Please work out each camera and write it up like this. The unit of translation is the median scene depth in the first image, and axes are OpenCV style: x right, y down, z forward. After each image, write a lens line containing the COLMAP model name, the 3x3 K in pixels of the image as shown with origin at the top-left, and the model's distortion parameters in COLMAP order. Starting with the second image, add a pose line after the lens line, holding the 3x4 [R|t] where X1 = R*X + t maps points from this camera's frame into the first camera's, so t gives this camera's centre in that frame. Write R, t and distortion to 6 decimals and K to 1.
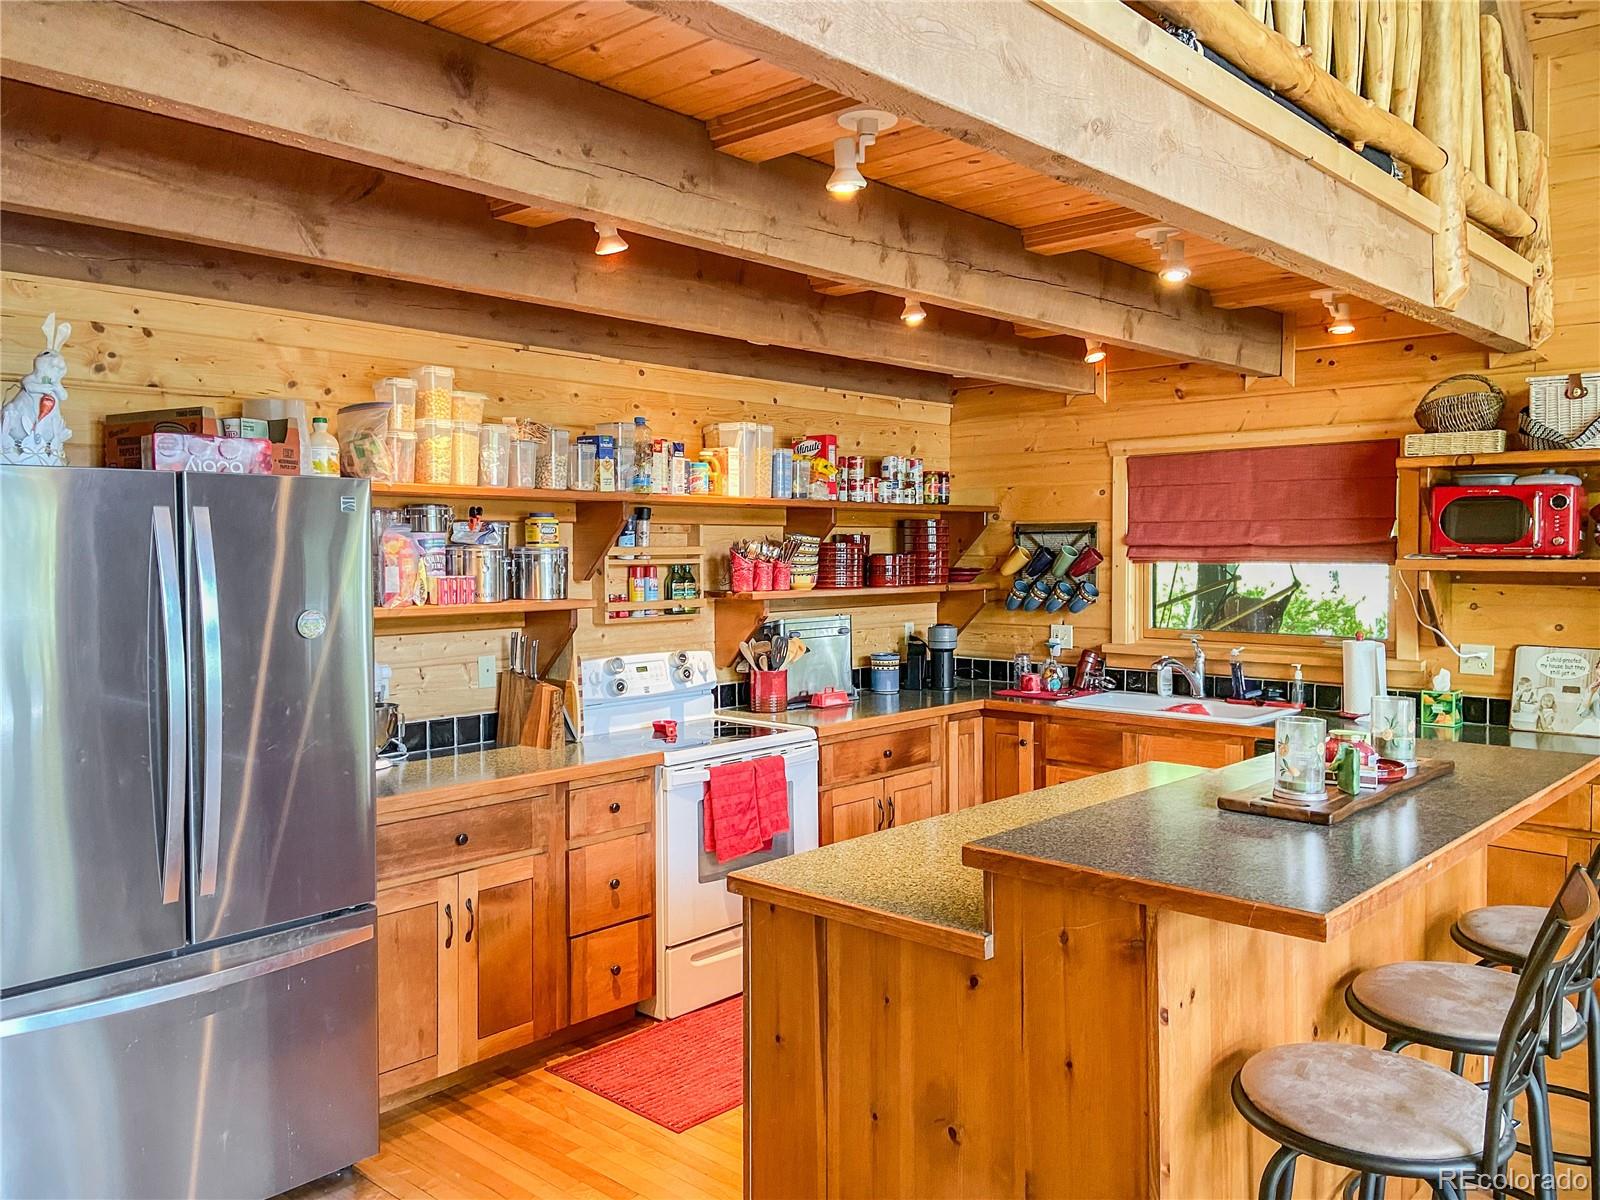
lens RADIAL K [[1238.0, 0, 767.3], [0, 1238.0, 581.7], [0, 0, 1]] dist [0.132855, -0.168531]
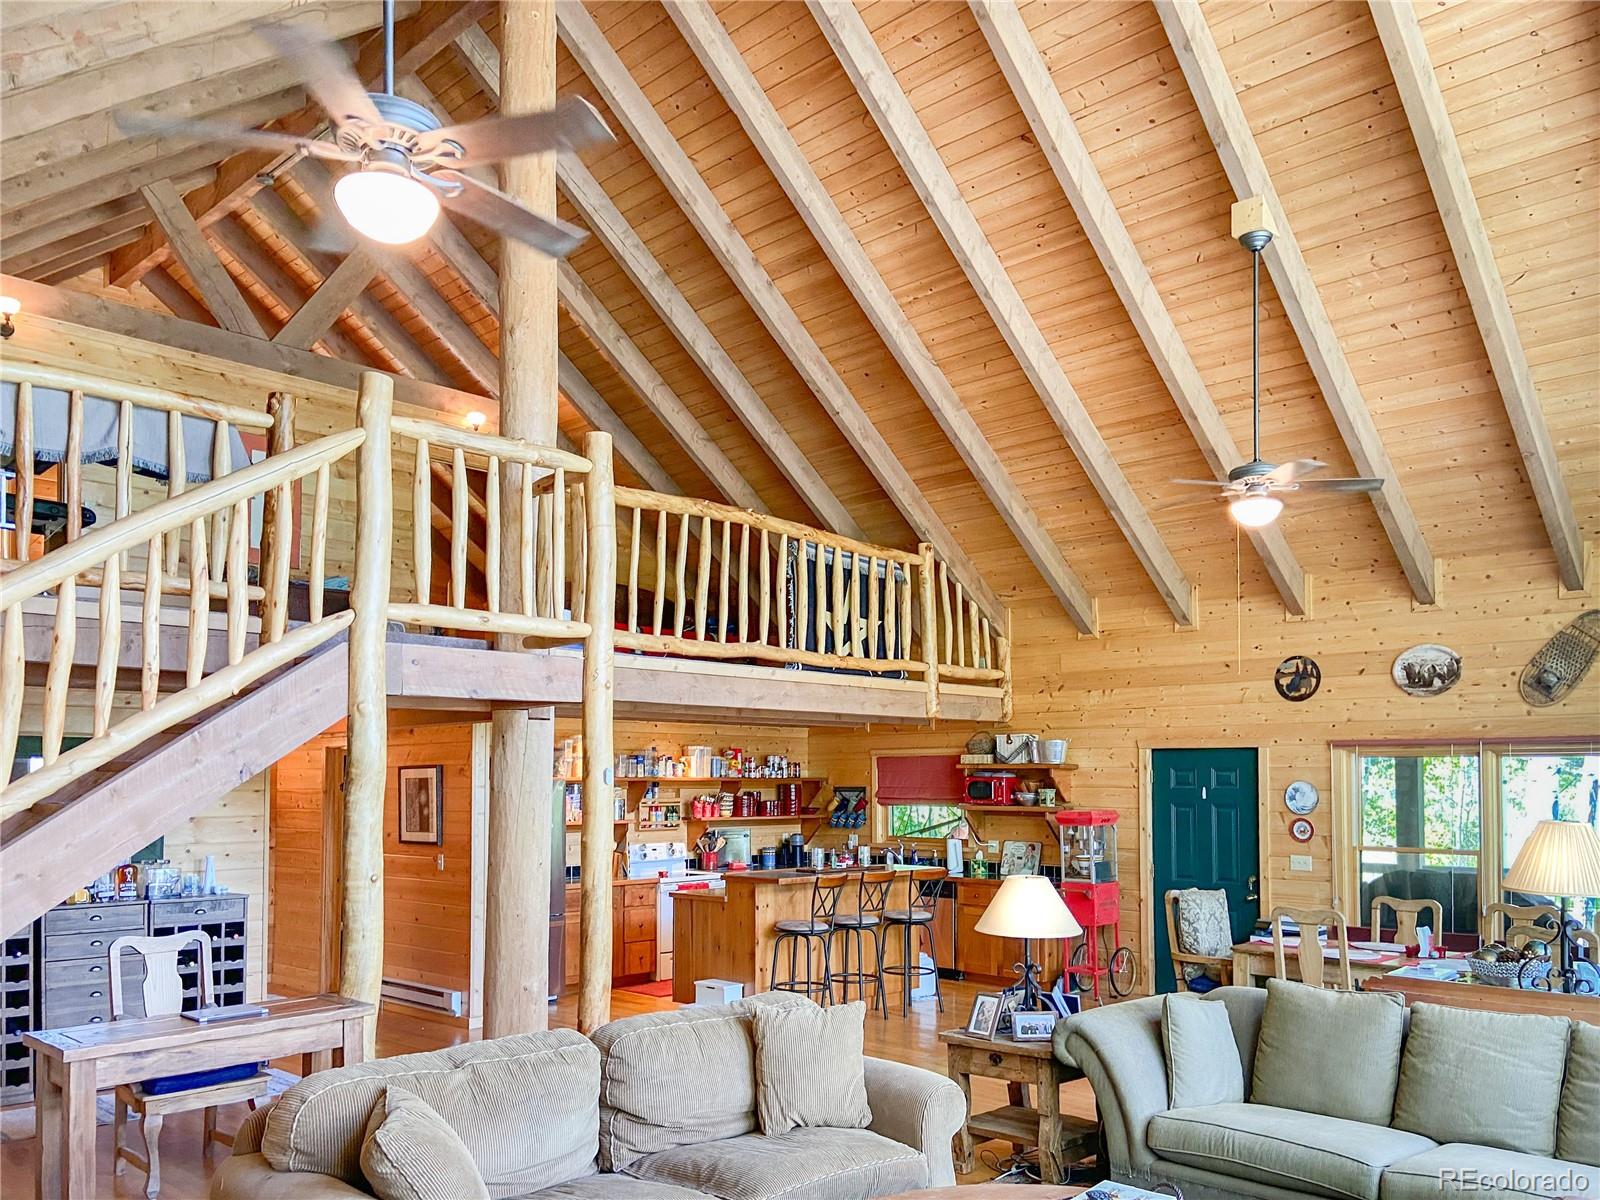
lens RADIAL K [[1261.7, 0, 769.4], [0, 1261.7, 695.2], [0, 0, 1]] dist [0.110402, -0.164074]
pose [[0.999493, 0.001101, -0.031813, 0.188329], [-0.004178, 0.995295, -0.096805, 0.008809], [0.031557, 0.096888, 0.994795, -1.376018]]
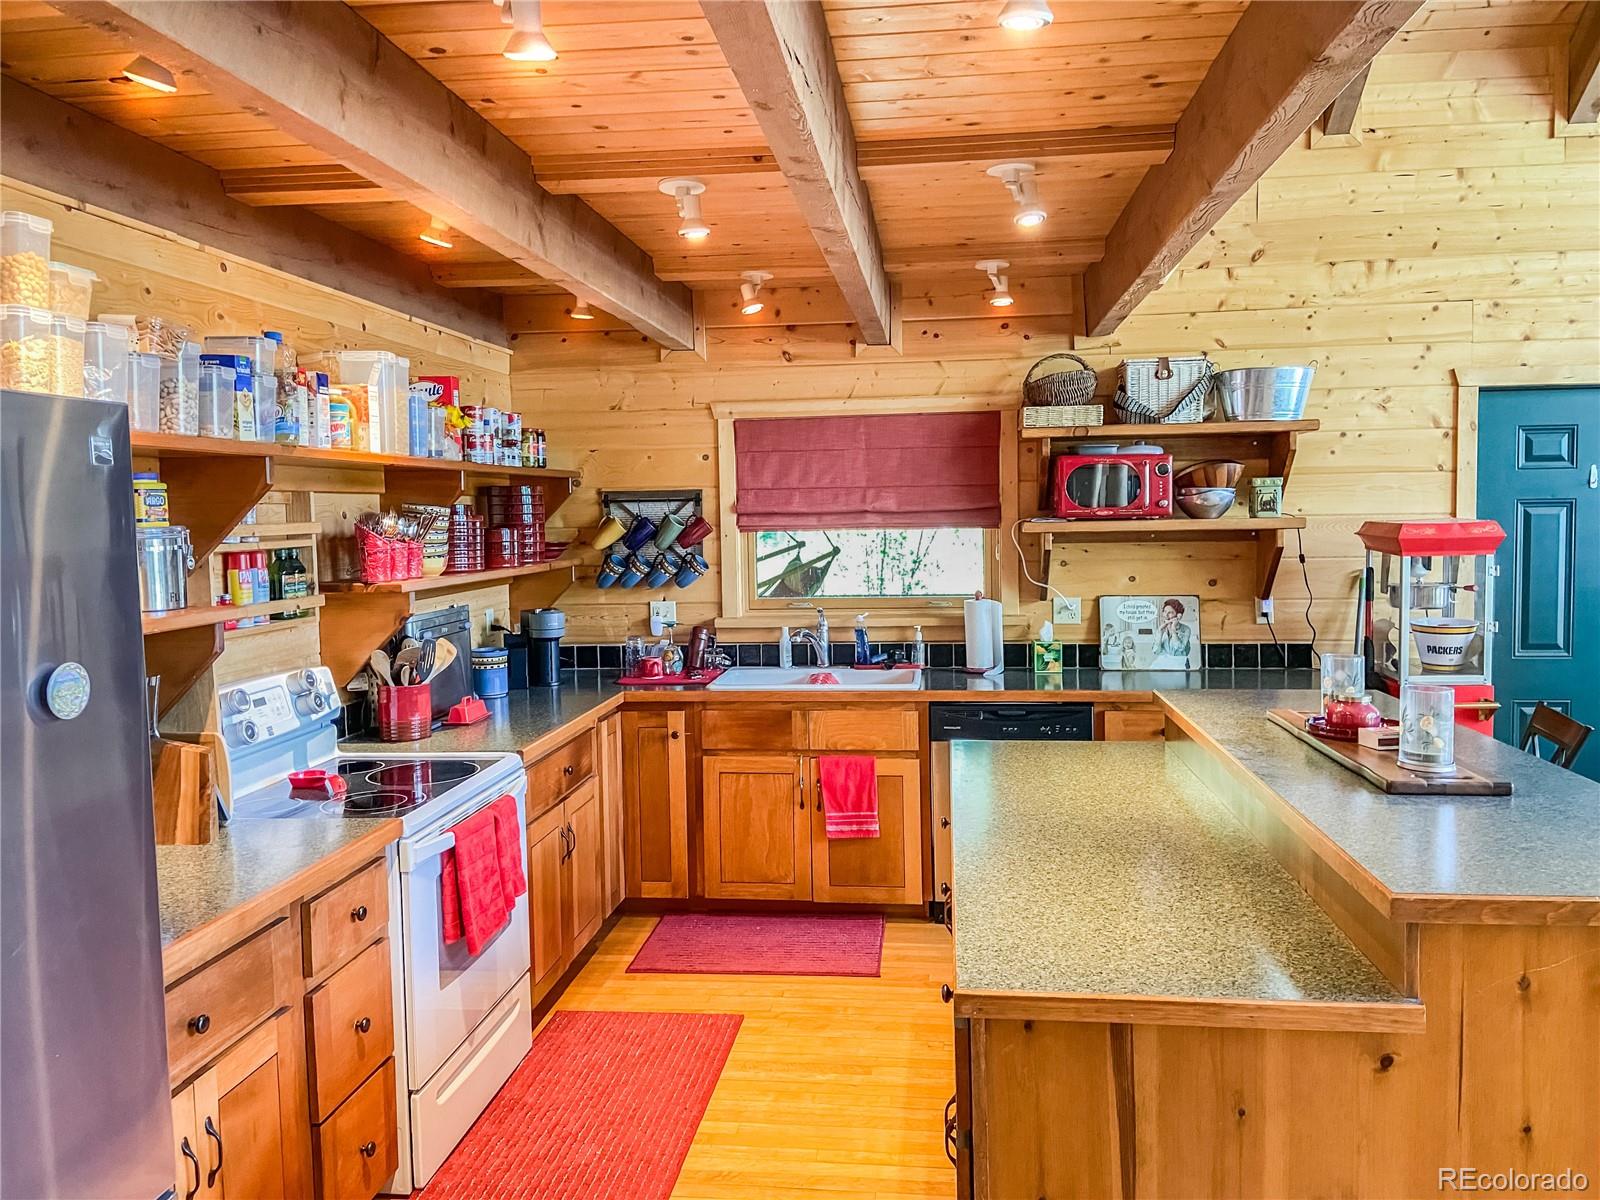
lens RADIAL K [[1211.7, 0, 804.7], [0, 1211.7, 587.9], [0, 0, 1]] dist [0.113133, -0.135545]
pose [[0.799655, -0.051725, 0.598228, -0.251364], [0.033060, 0.998564, 0.042149, -0.011012], [-0.599549, -0.013927, 0.800217, 0.257977]]
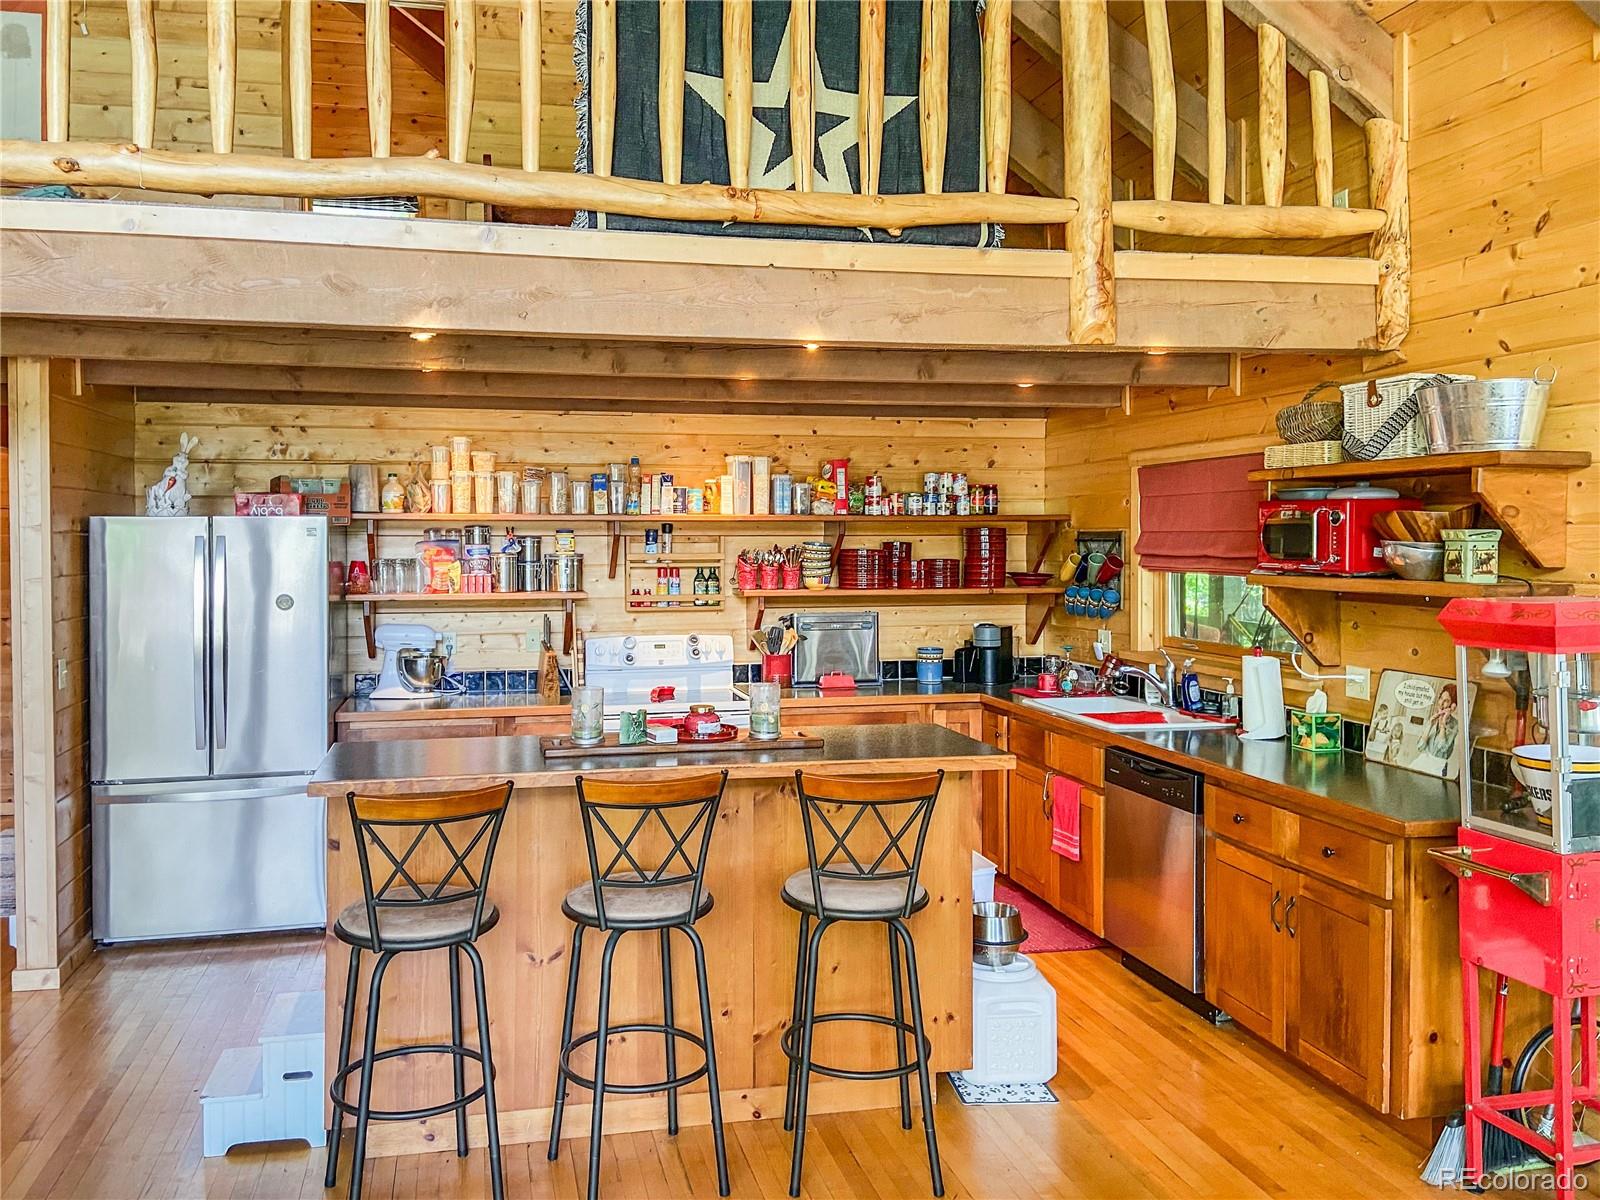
lens RADIAL K [[1225.9, 0, 697.6], [0, 1225.9, 550.1], [0, 0, 1]] dist [0.103132, -0.096982]
pose [[0.812154, 0.006740, -0.583404, 0.652951], [-0.016780, 0.999789, -0.011810, -0.016032], [0.583202, 0.019381, 0.812096, -0.032964]]
